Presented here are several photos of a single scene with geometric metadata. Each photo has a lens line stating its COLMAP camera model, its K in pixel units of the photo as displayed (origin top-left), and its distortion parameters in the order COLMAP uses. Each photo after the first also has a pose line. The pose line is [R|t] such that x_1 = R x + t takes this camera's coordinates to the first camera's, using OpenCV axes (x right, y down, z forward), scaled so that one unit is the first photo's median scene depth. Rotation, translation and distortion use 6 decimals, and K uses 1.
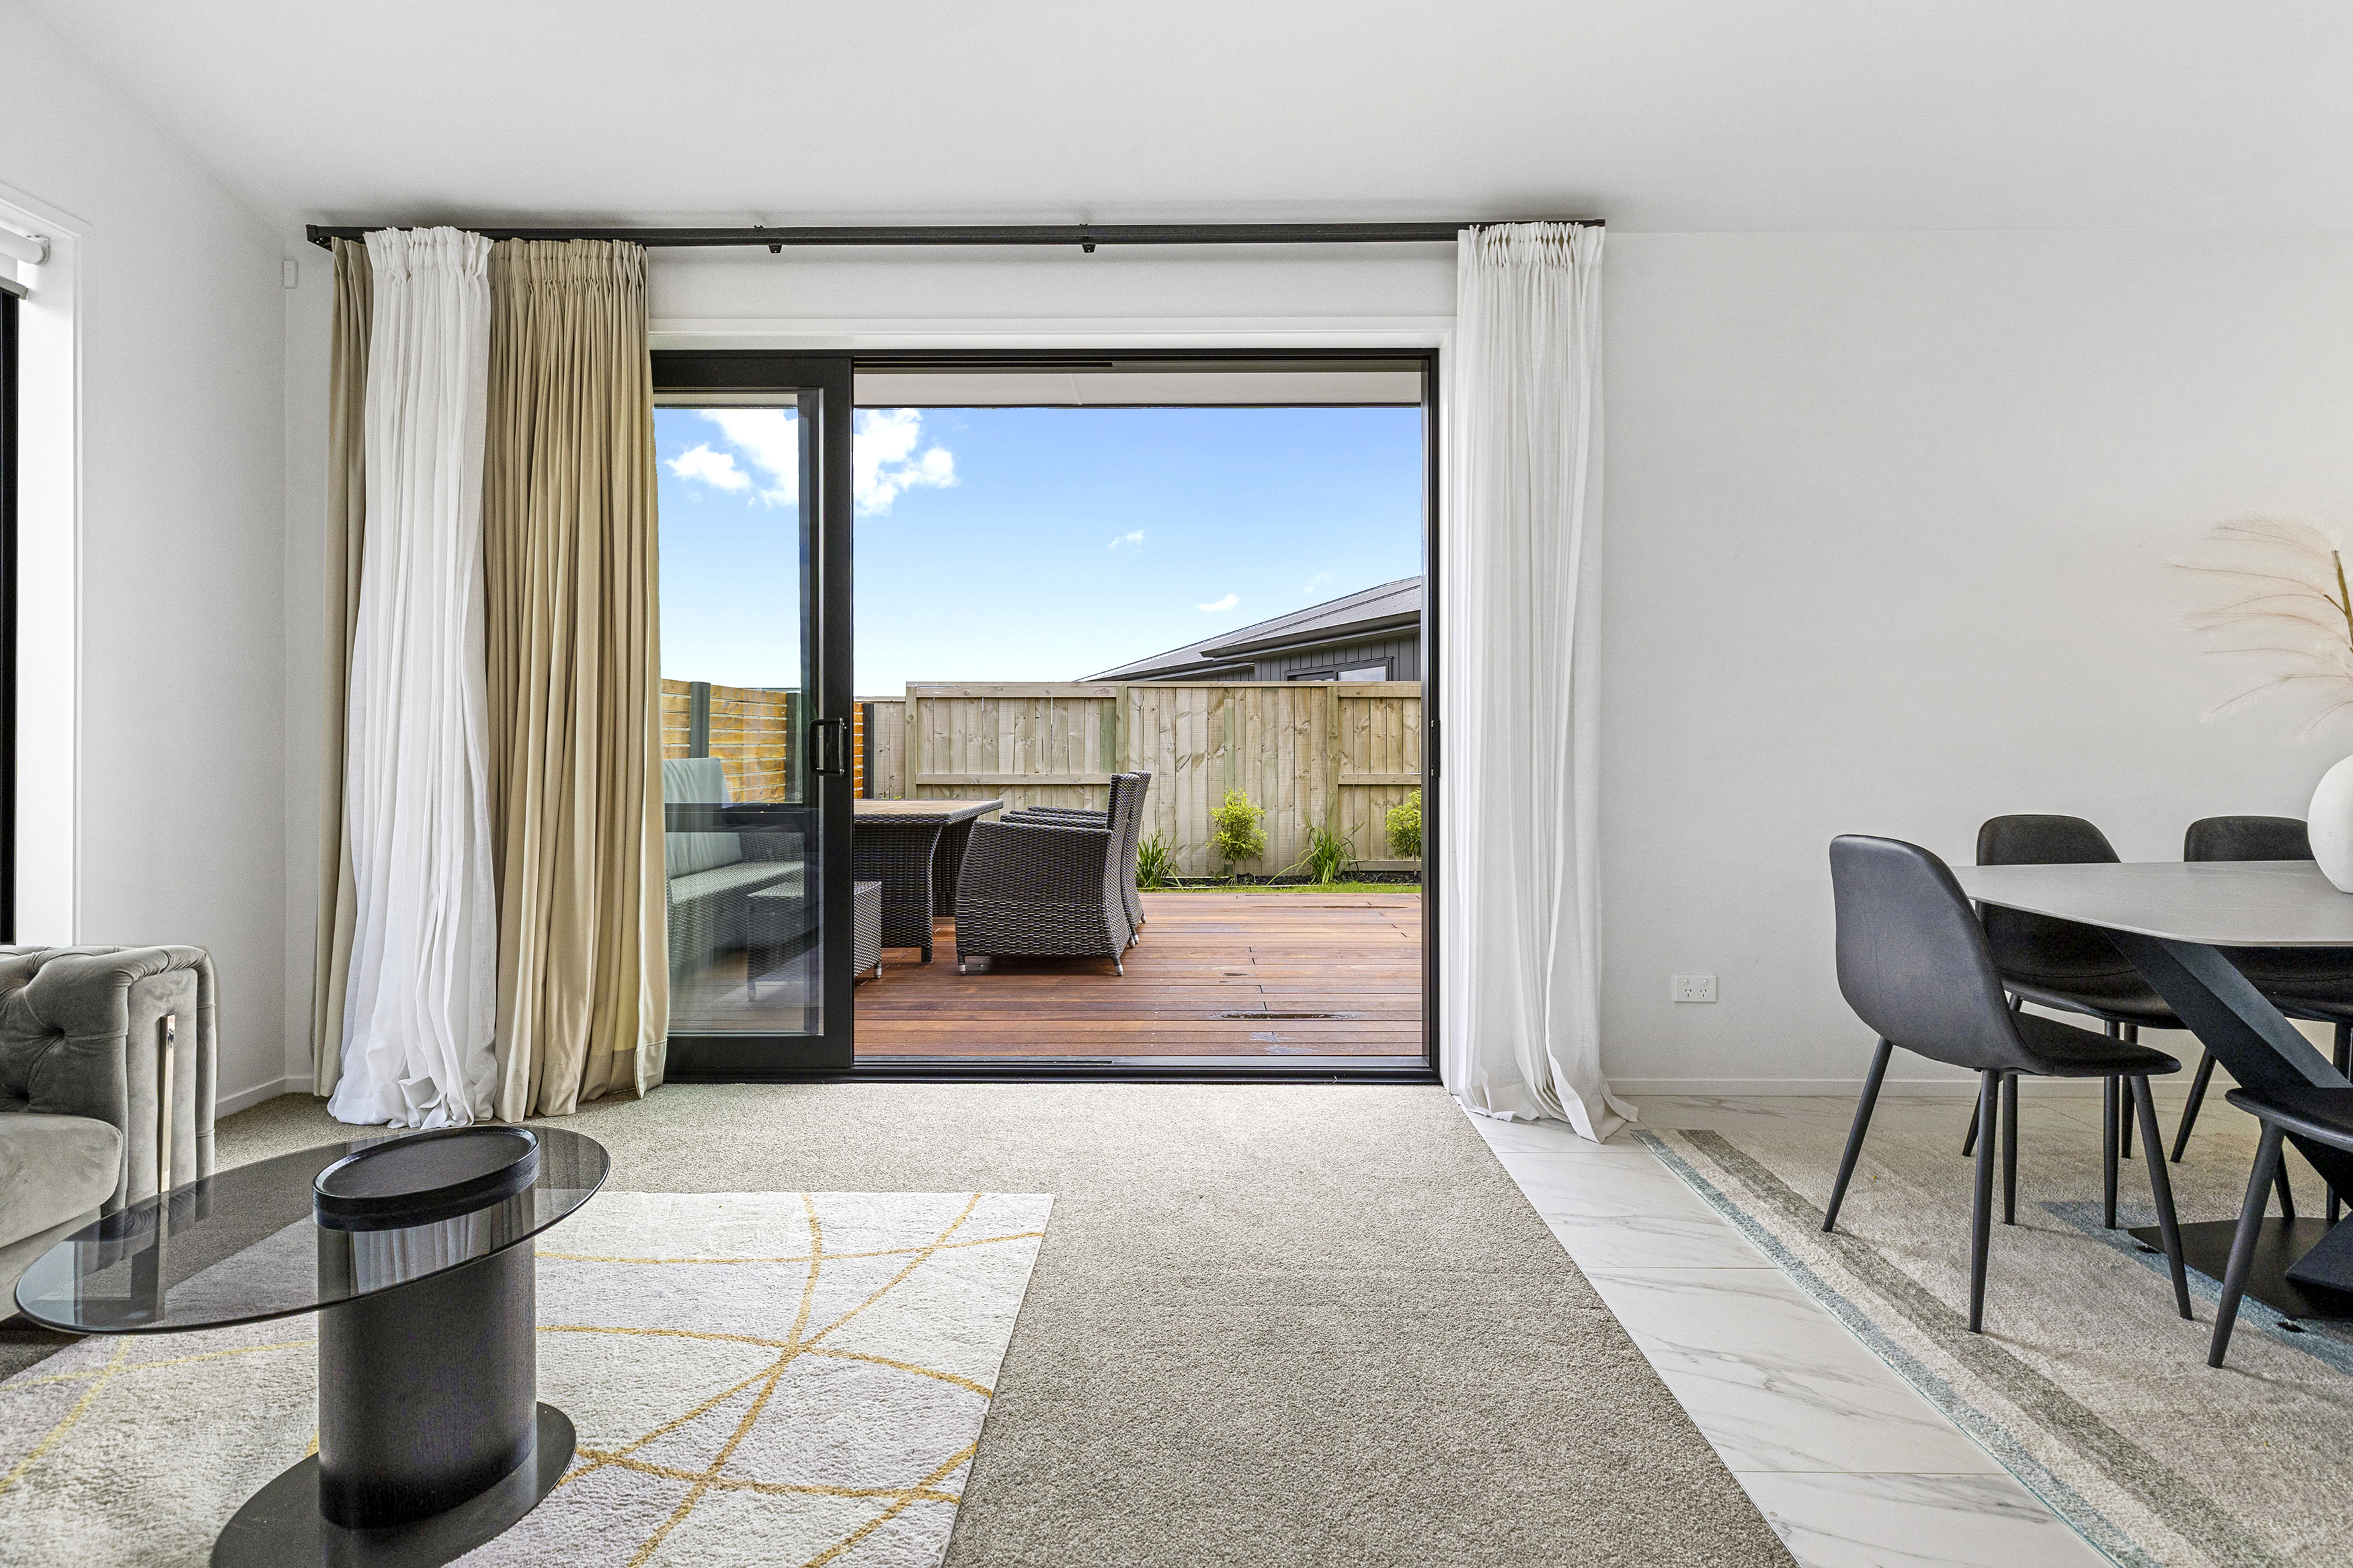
lens RADIAL K [[1083.2, 0, 1189.2], [0, 1083.2, 752.3], [0, 0, 1]] dist [0.003113, 0.001085]
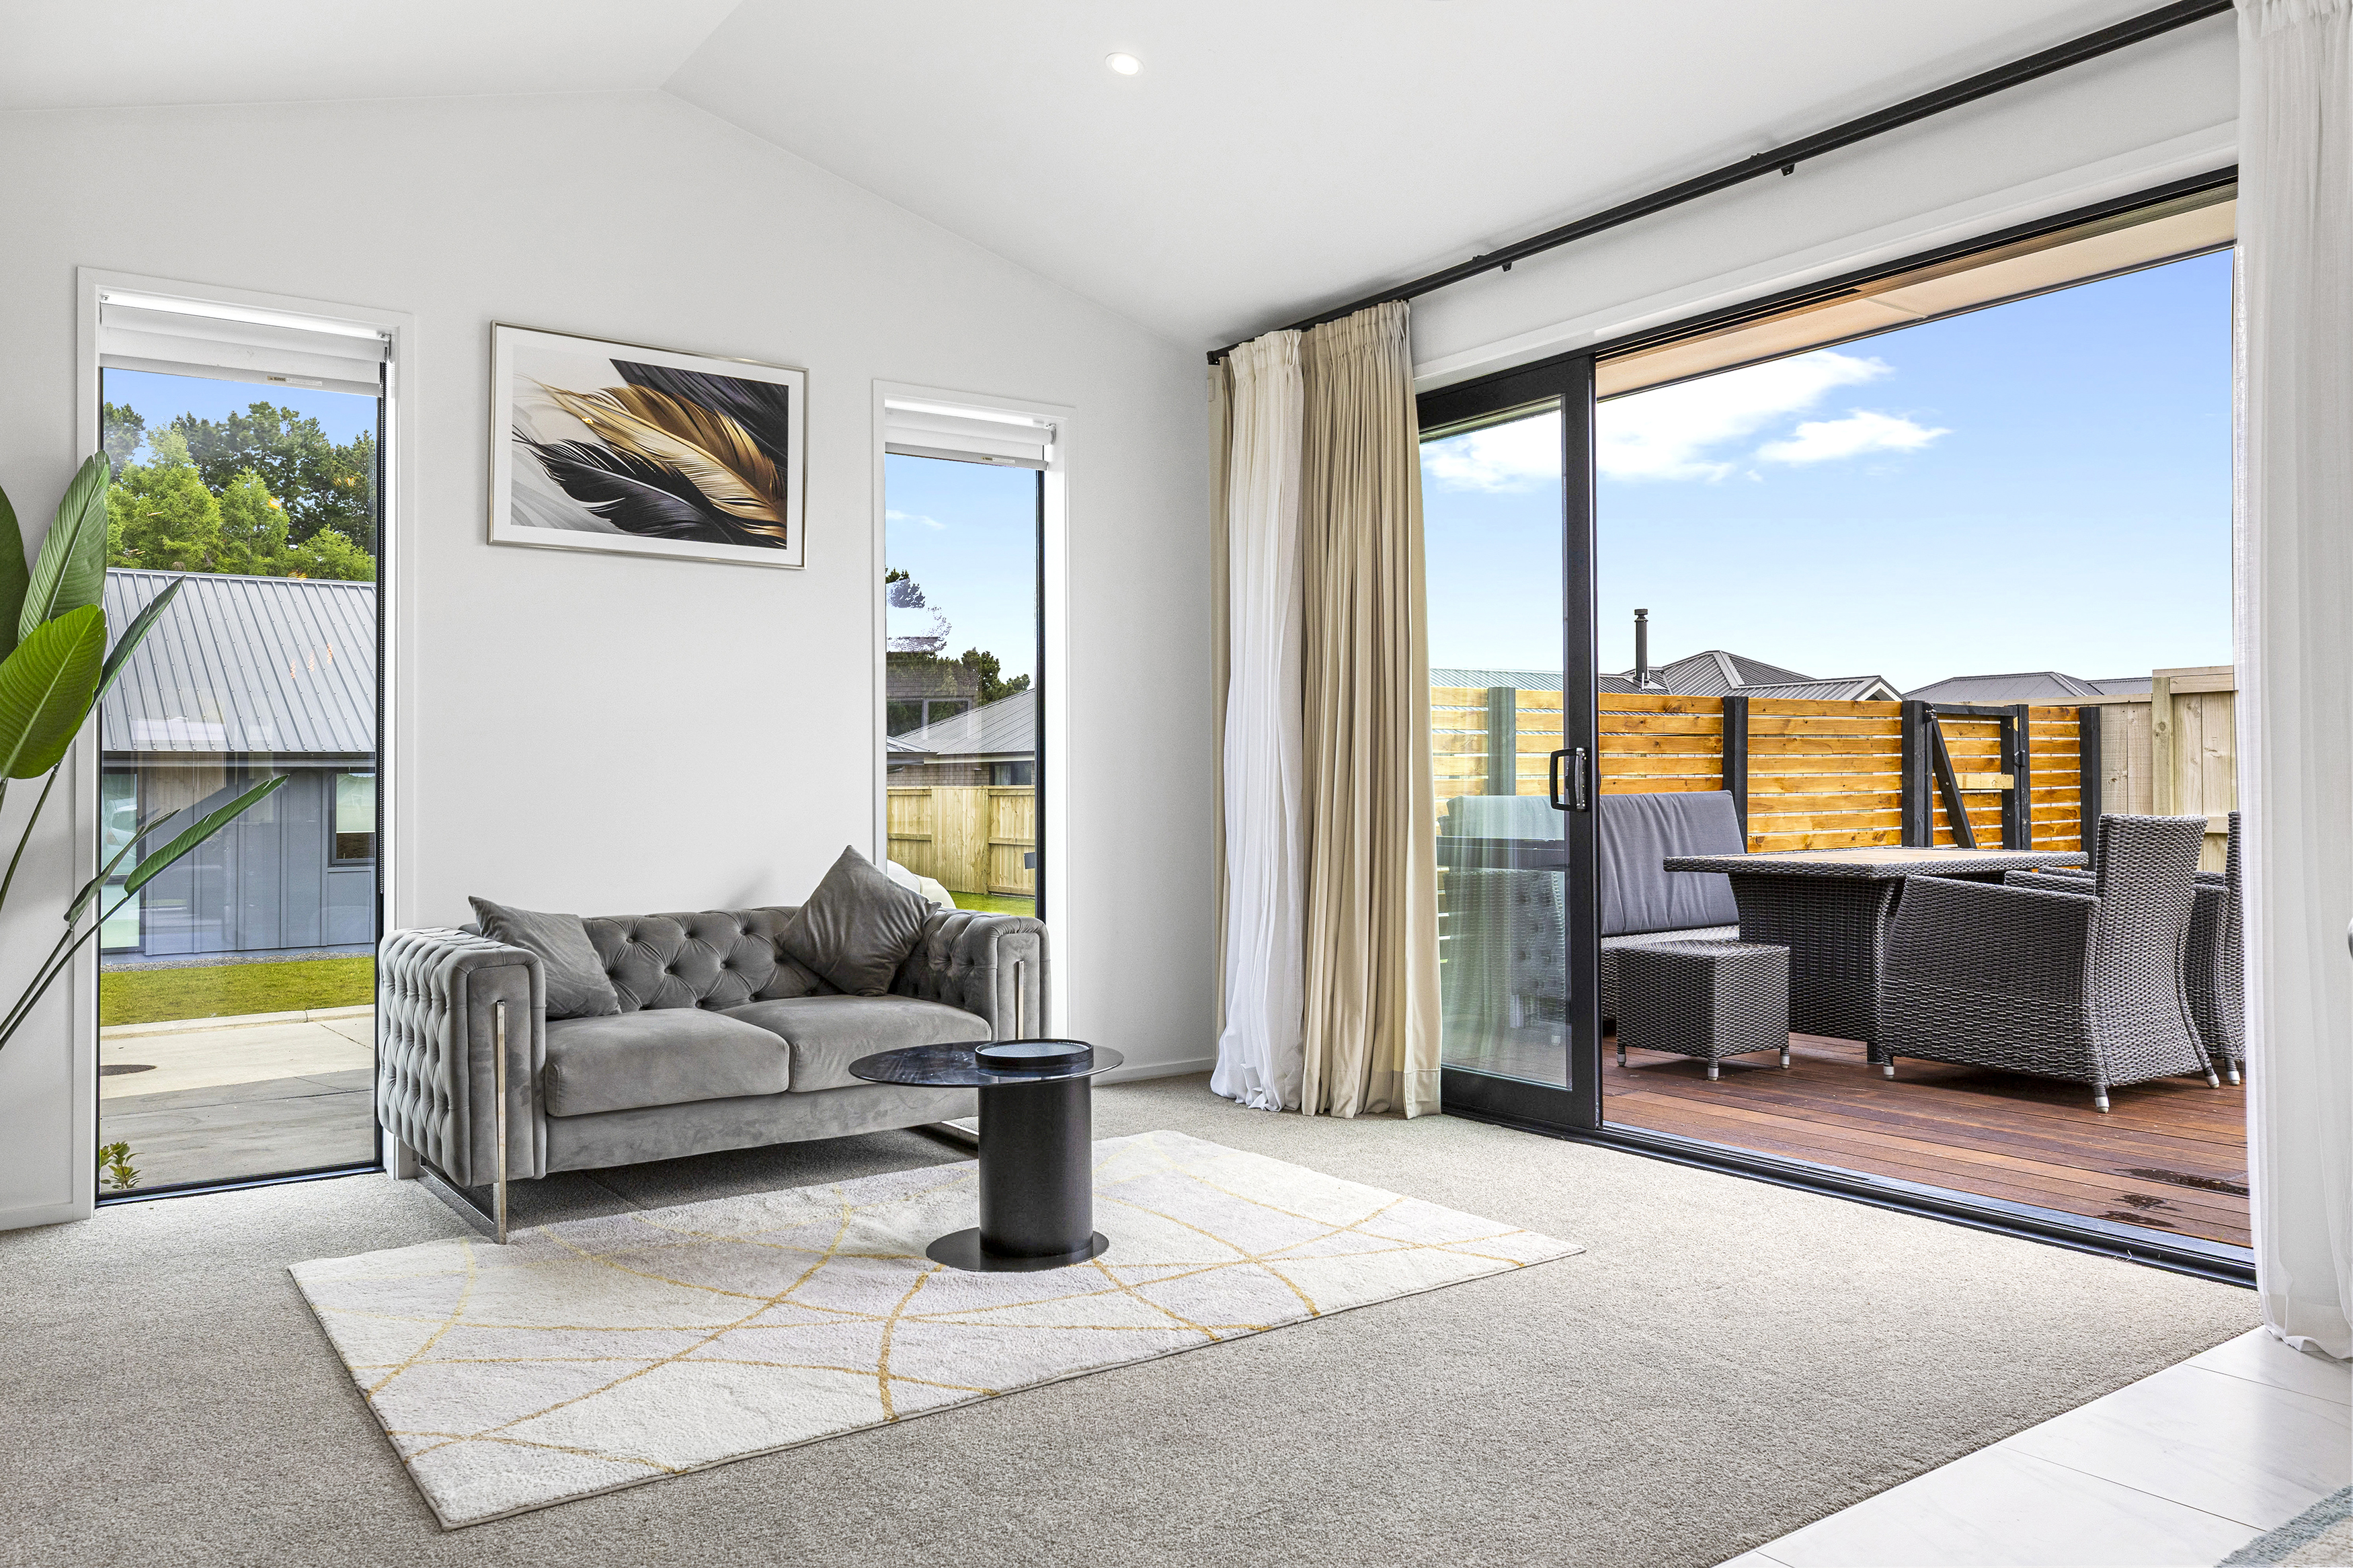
lens RADIAL K [[1701.0, 0, 1178.3], [0, 1701.0, 787.1], [0, 0, 1]] dist [-0.019613, 0.003098]
pose [[0.581107, -0.003451, -0.813820, 0.706705], [0.005919, 0.999982, -0.000014, -0.000269], [0.813806, -0.004808, 0.581117, -0.127090]]
